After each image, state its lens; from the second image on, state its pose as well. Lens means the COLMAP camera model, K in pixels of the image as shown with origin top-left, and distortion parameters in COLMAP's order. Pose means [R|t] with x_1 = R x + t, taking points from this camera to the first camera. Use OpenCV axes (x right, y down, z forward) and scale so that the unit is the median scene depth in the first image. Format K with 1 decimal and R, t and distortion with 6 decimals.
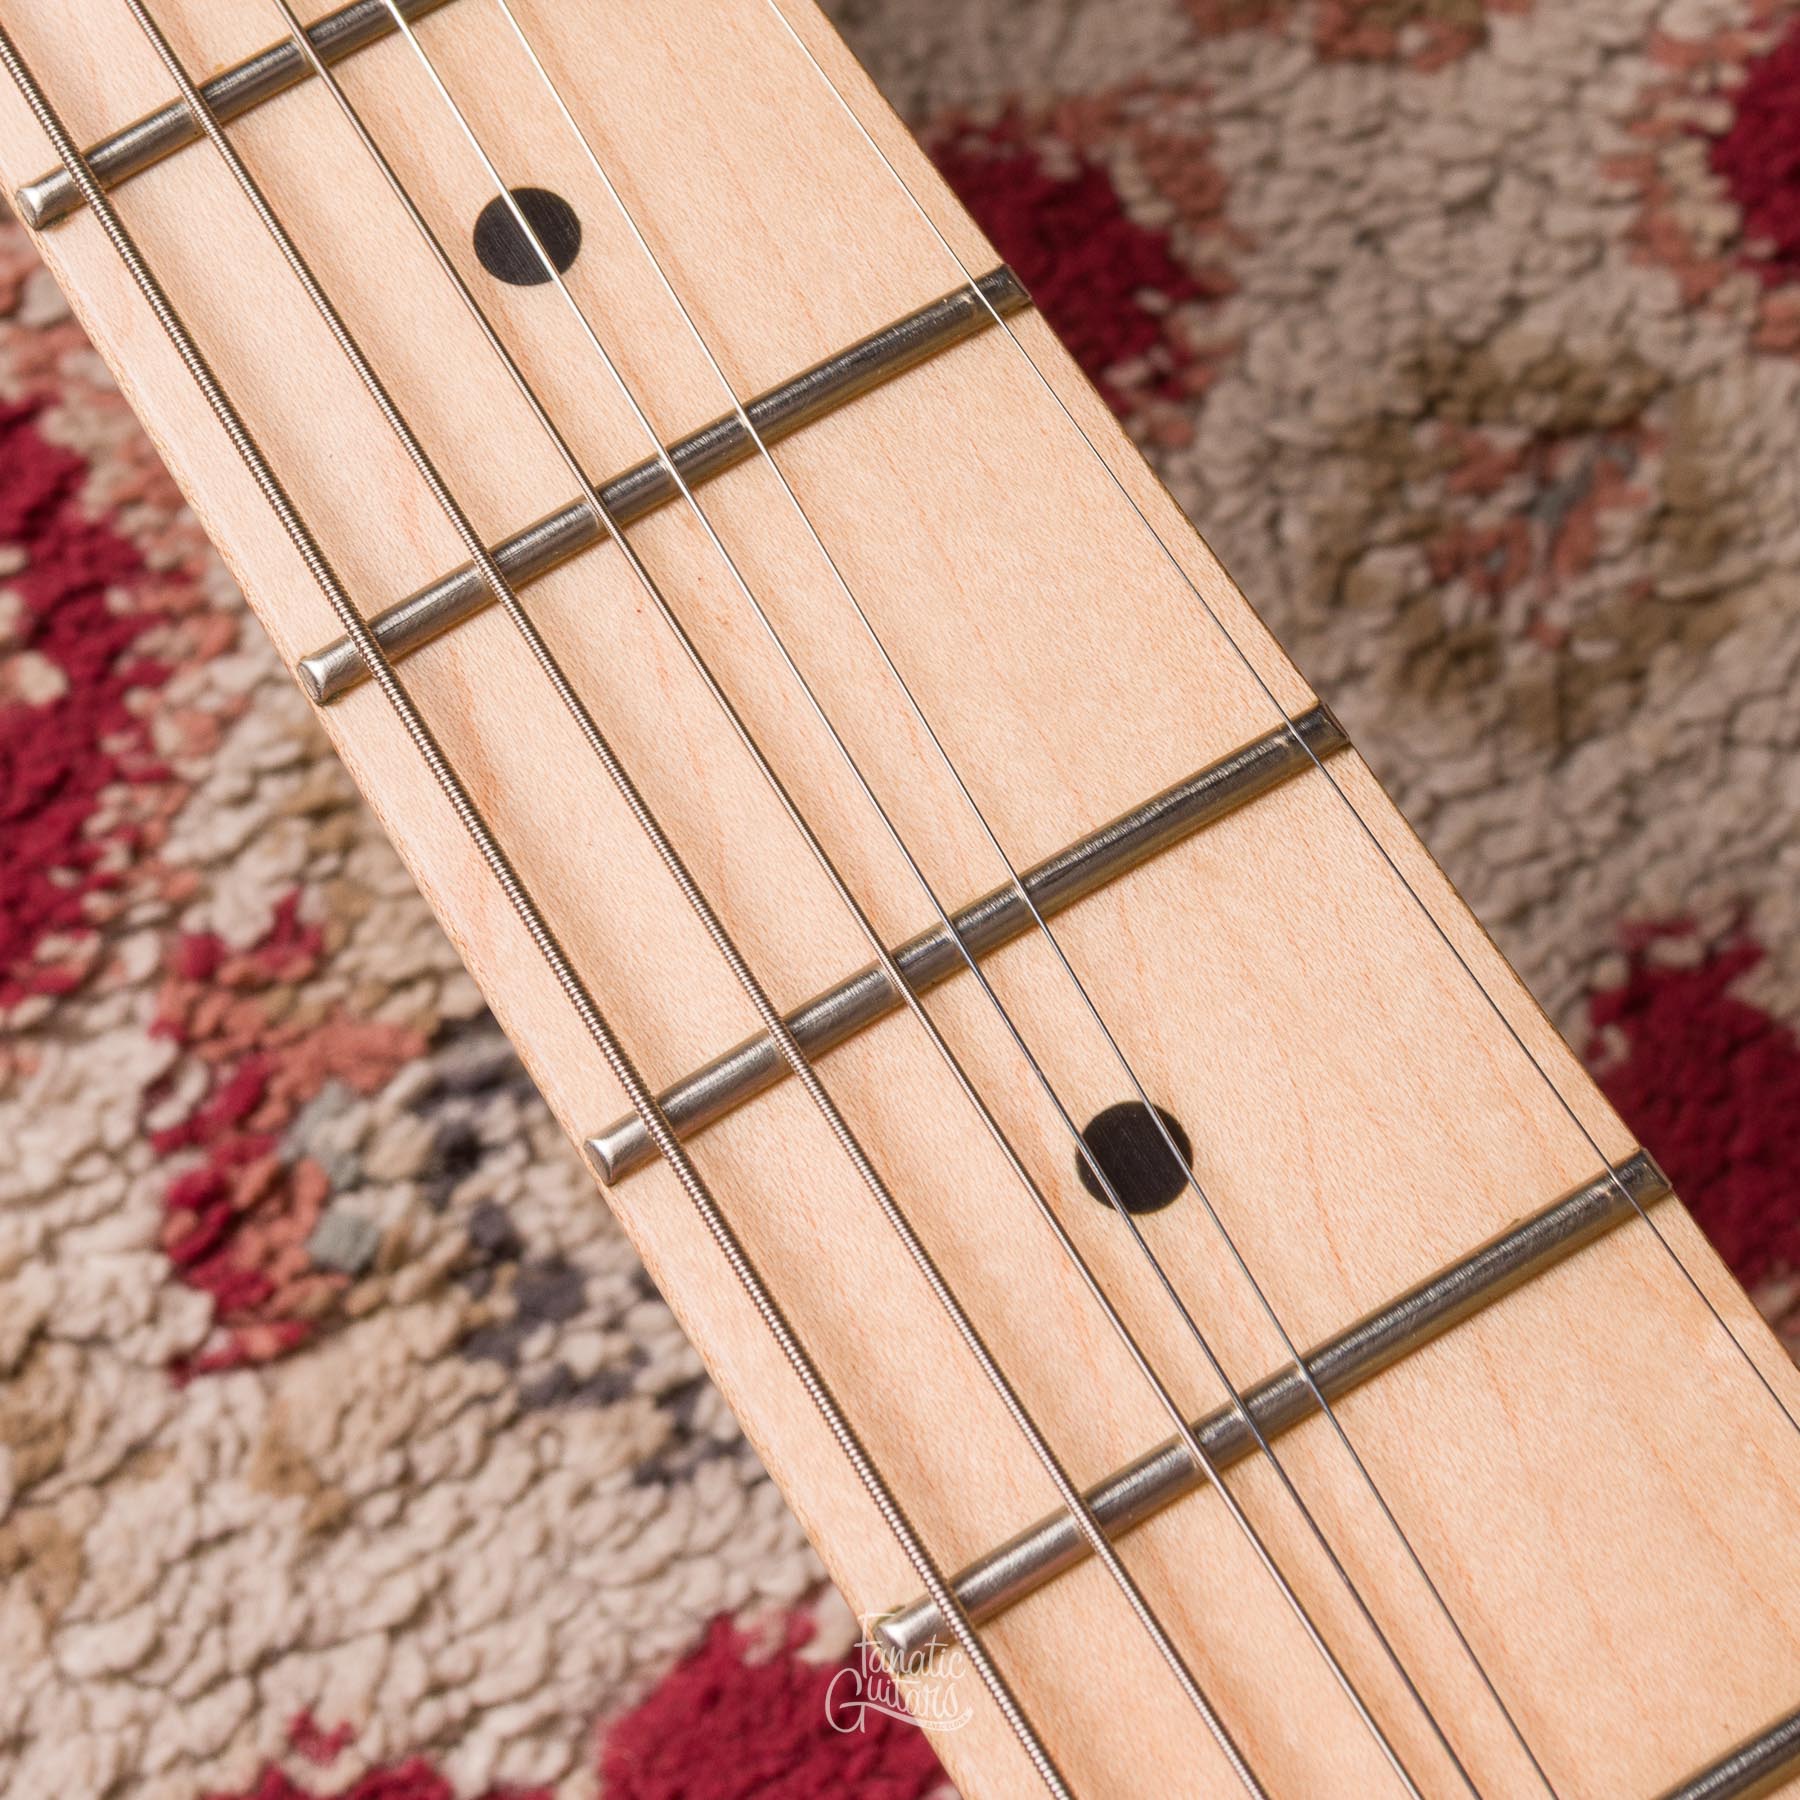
lens RADIAL K [[3968.4, 0, 891.3], [0, 3968.4, 902.1], [0, 0, 1]] dist [-0.023778, 0.000000]
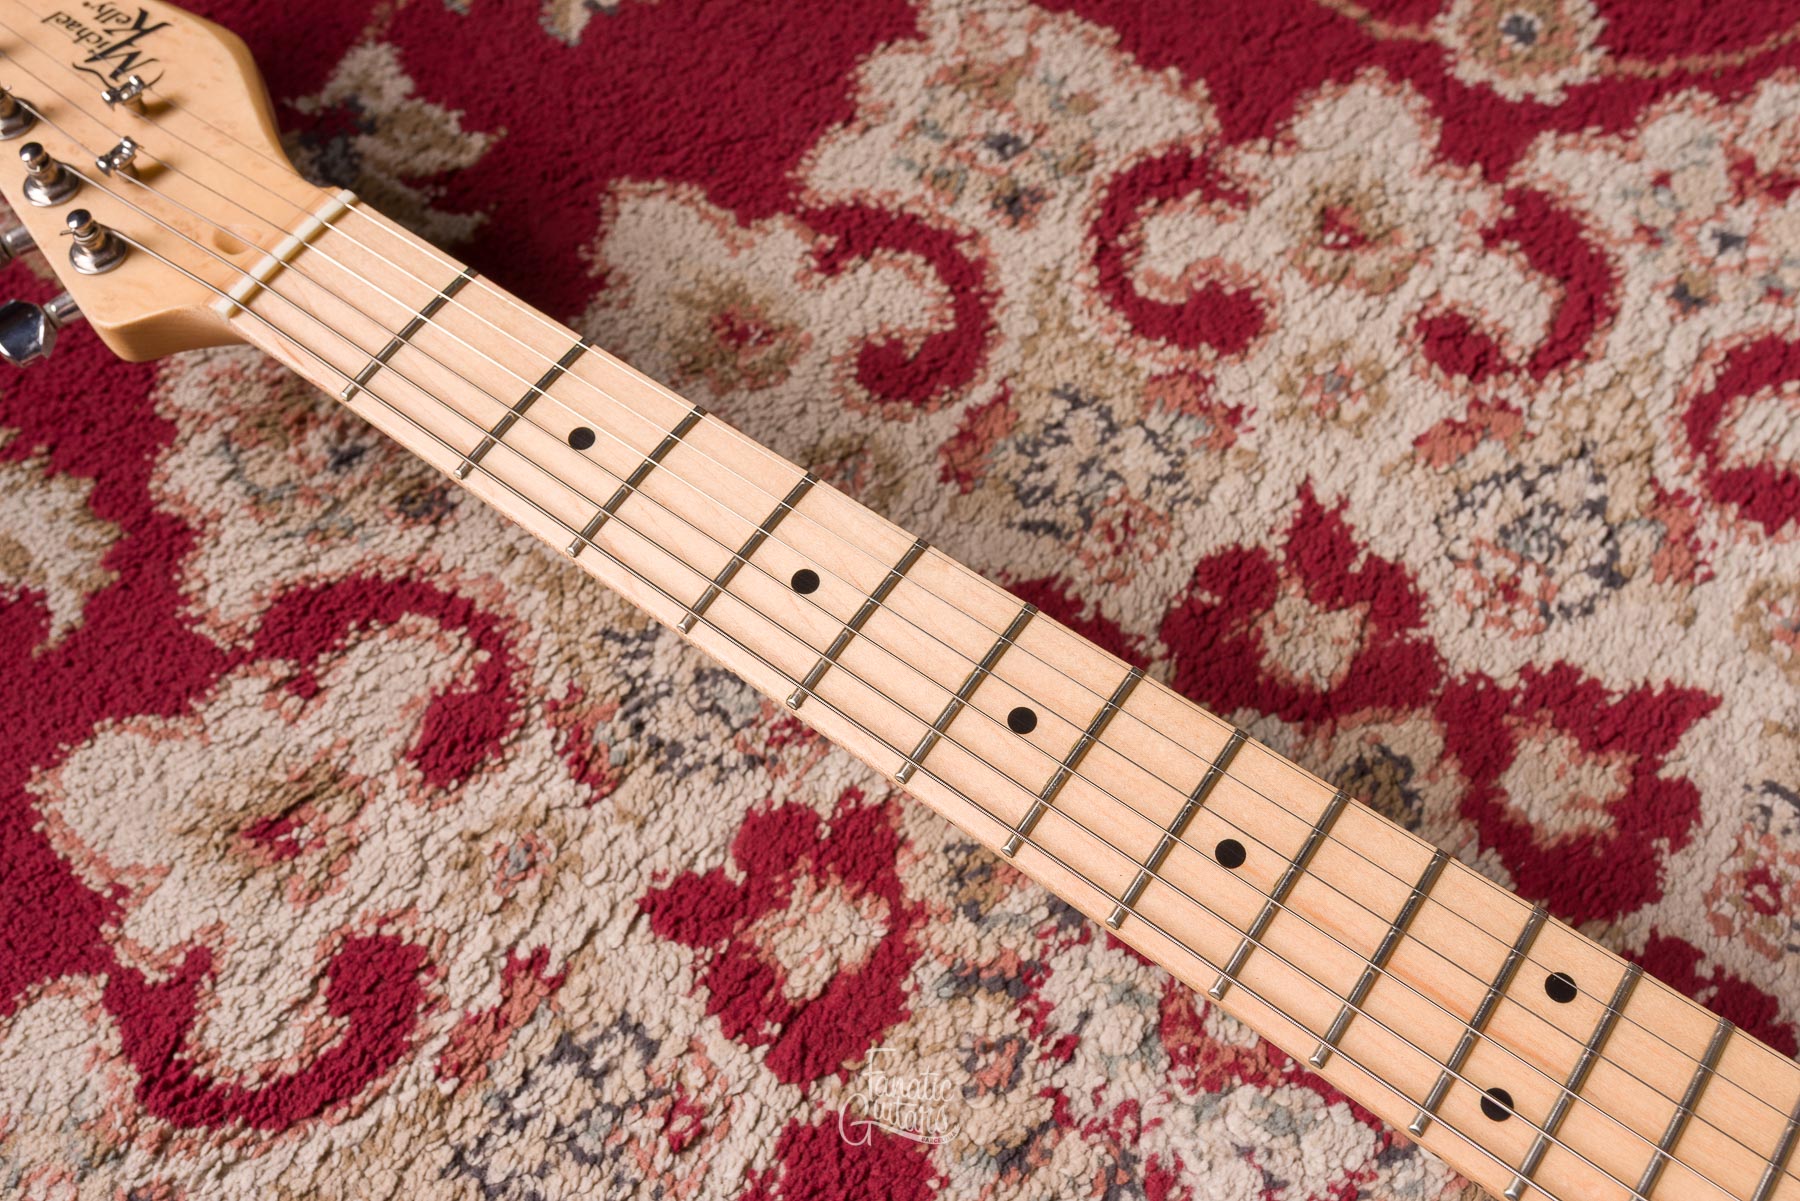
lens RADIAL K [[1783.0, 0, 897.1], [0, 1783.0, 601.7], [0, 0, 1]] dist [0.004006, 0.000000]
pose [[0.923891, -0.348323, 0.158417, -0.109380], [0.370576, 0.917649, -0.143507, 0.286773], [-0.095385, 0.191290, 0.976888, -0.680035]]
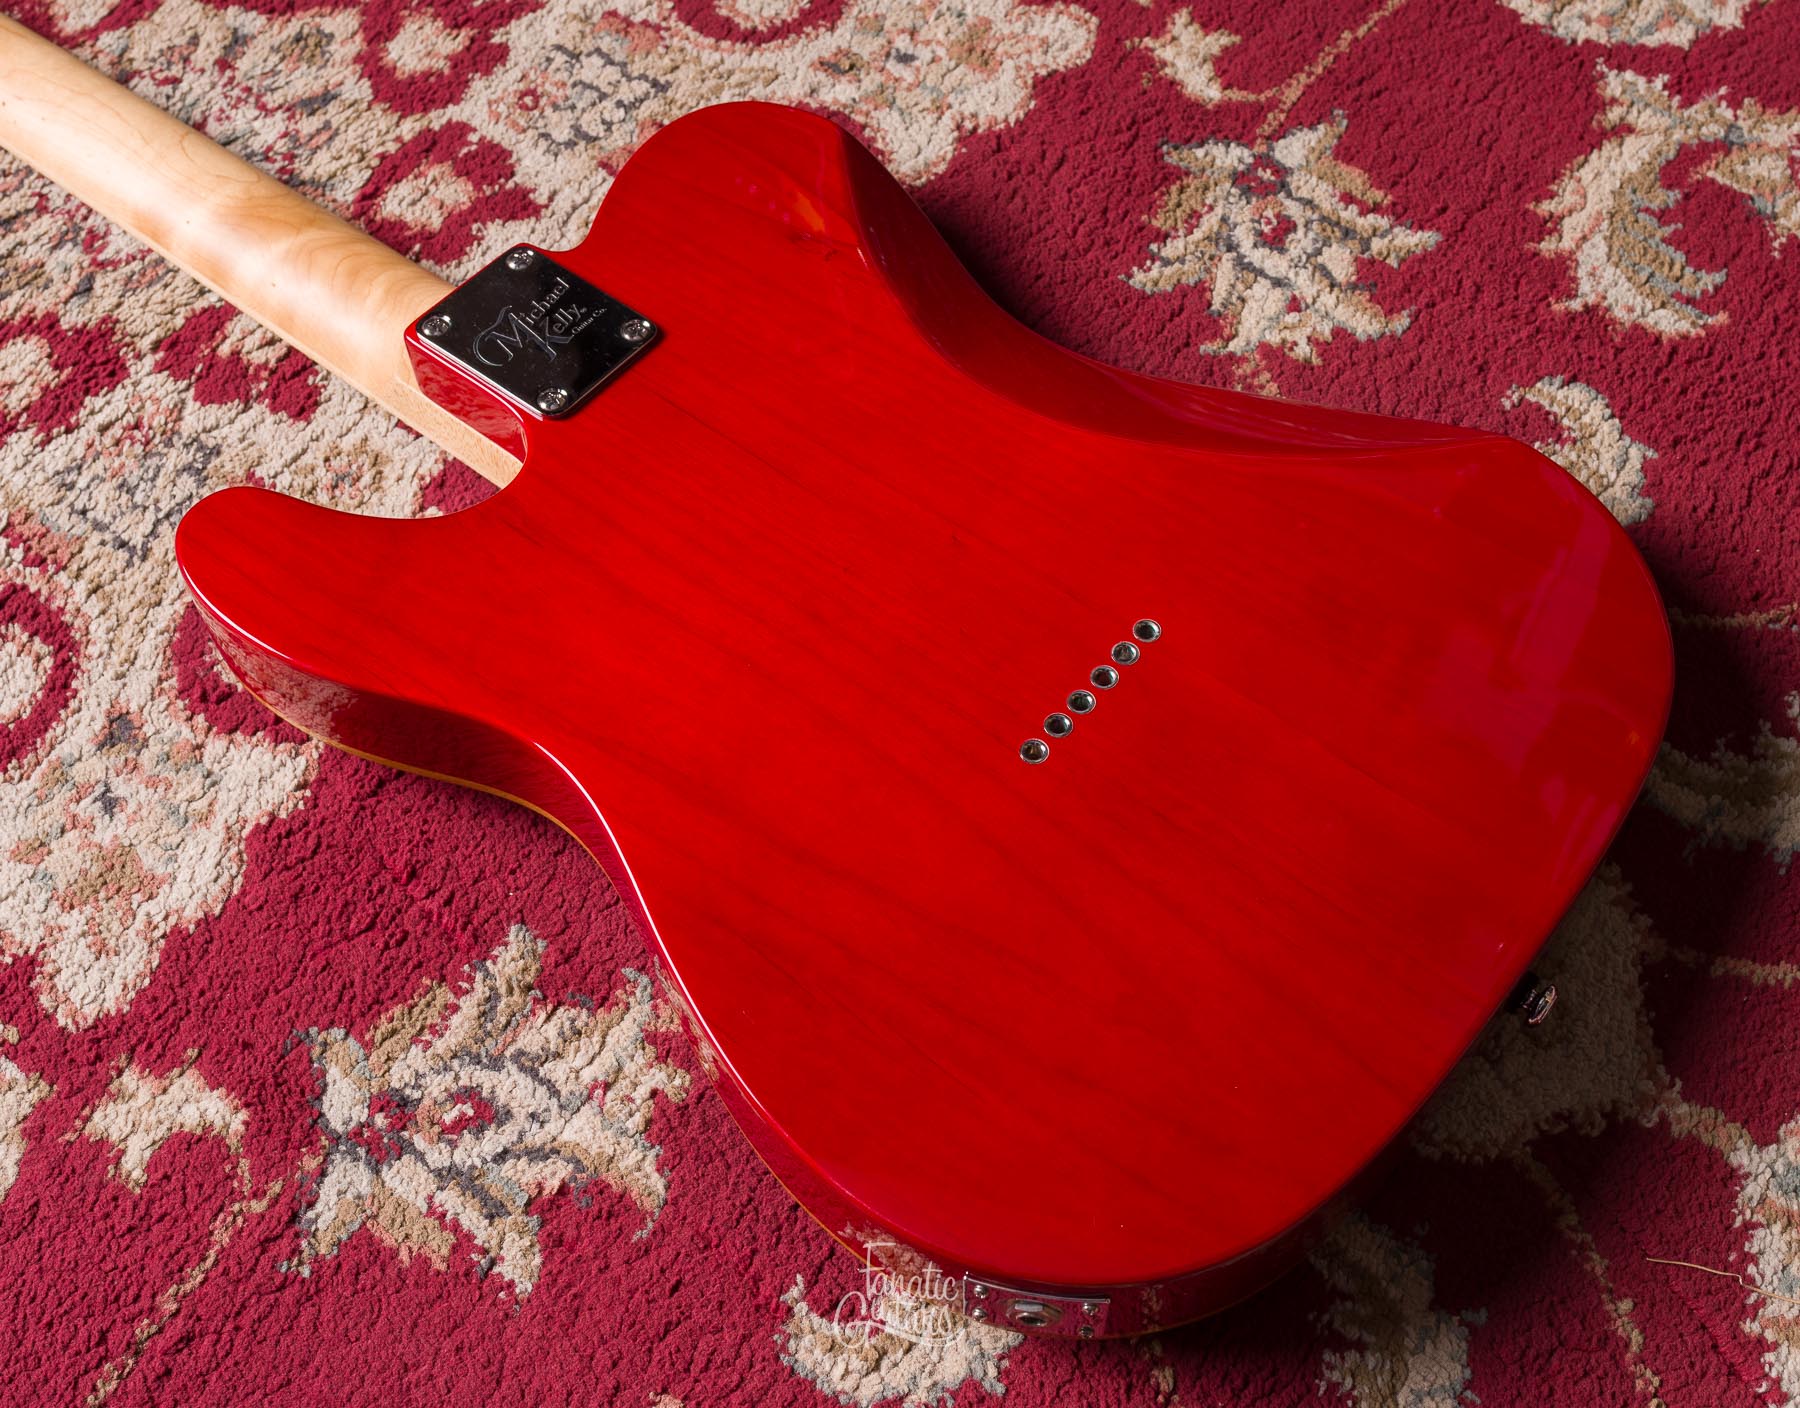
lens RADIAL K [[2206.6, 0, 1061.4], [0, 2206.6, 703.9], [0, 0, 1]] dist [0.003209, 0.000000]
pose [[0.931984, -0.322836, 0.164871, 0.676716], [0.352886, 0.912047, -0.208907, 2.228144], [-0.082927, 0.252878, 0.963938, -1.927782]]
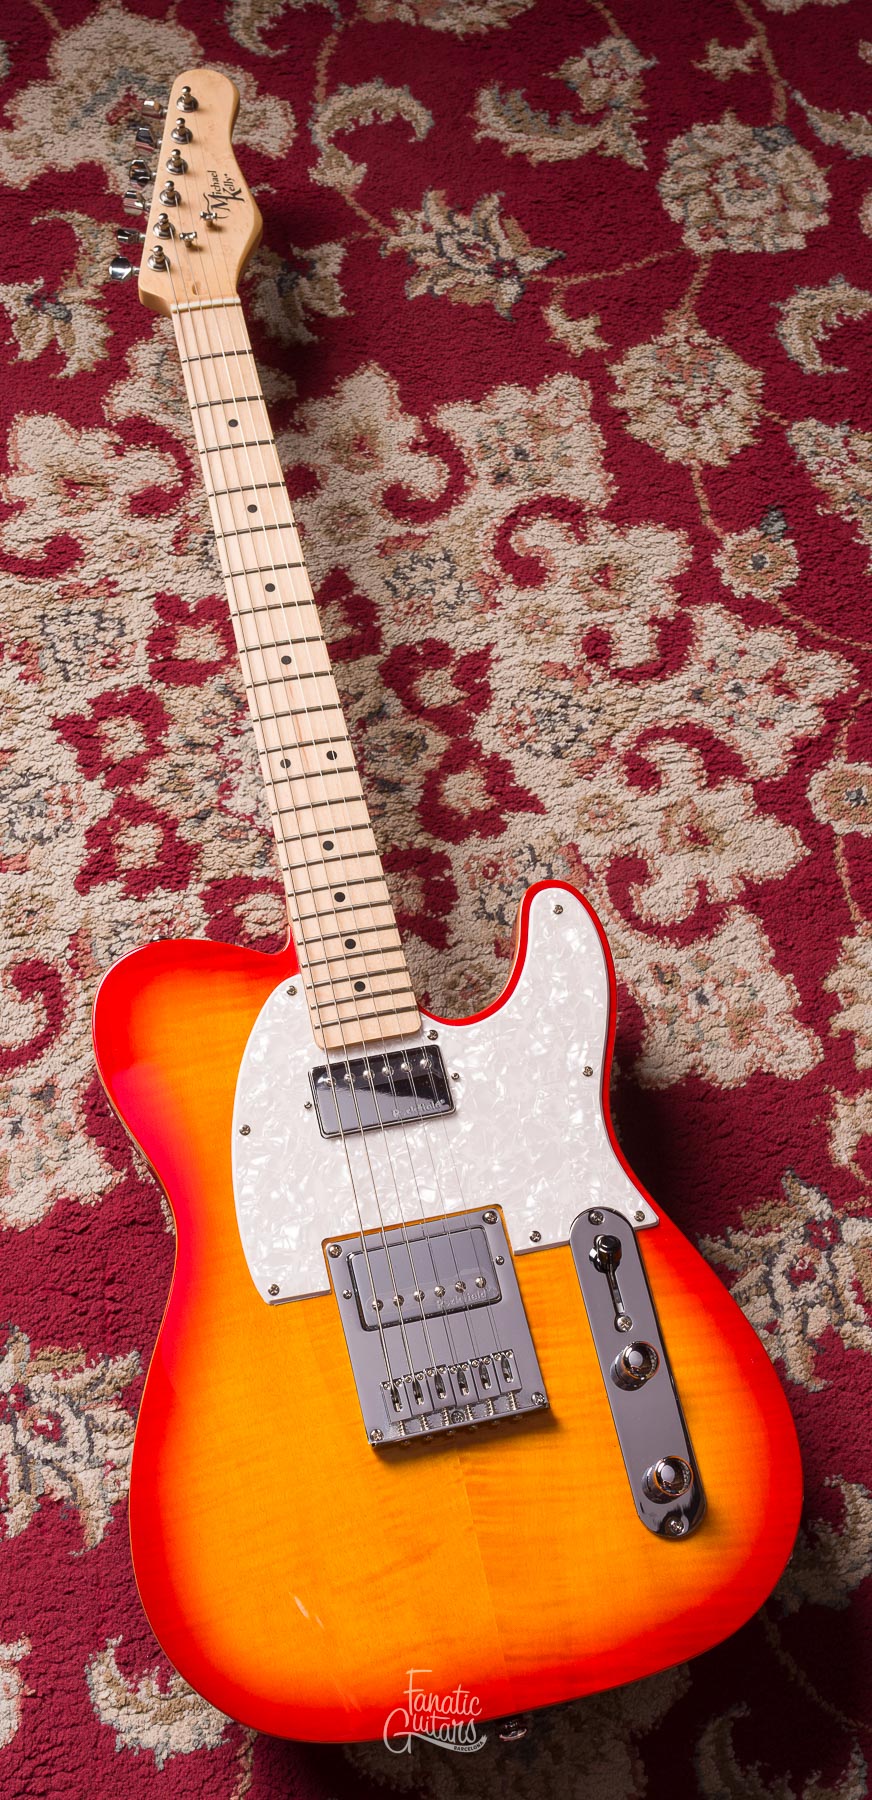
lens RADIAL K [[1953.4, 0, 360.7], [0, 1953.4, 885.9], [0, 0, 1]] dist [0.004083, 0.000000]
pose [[0.939179, 0.330777, -0.092351, 0.896717], [-0.339491, 0.934813, -0.104261, 1.142659], [0.051843, 0.129272, 0.990253, -3.306088]]
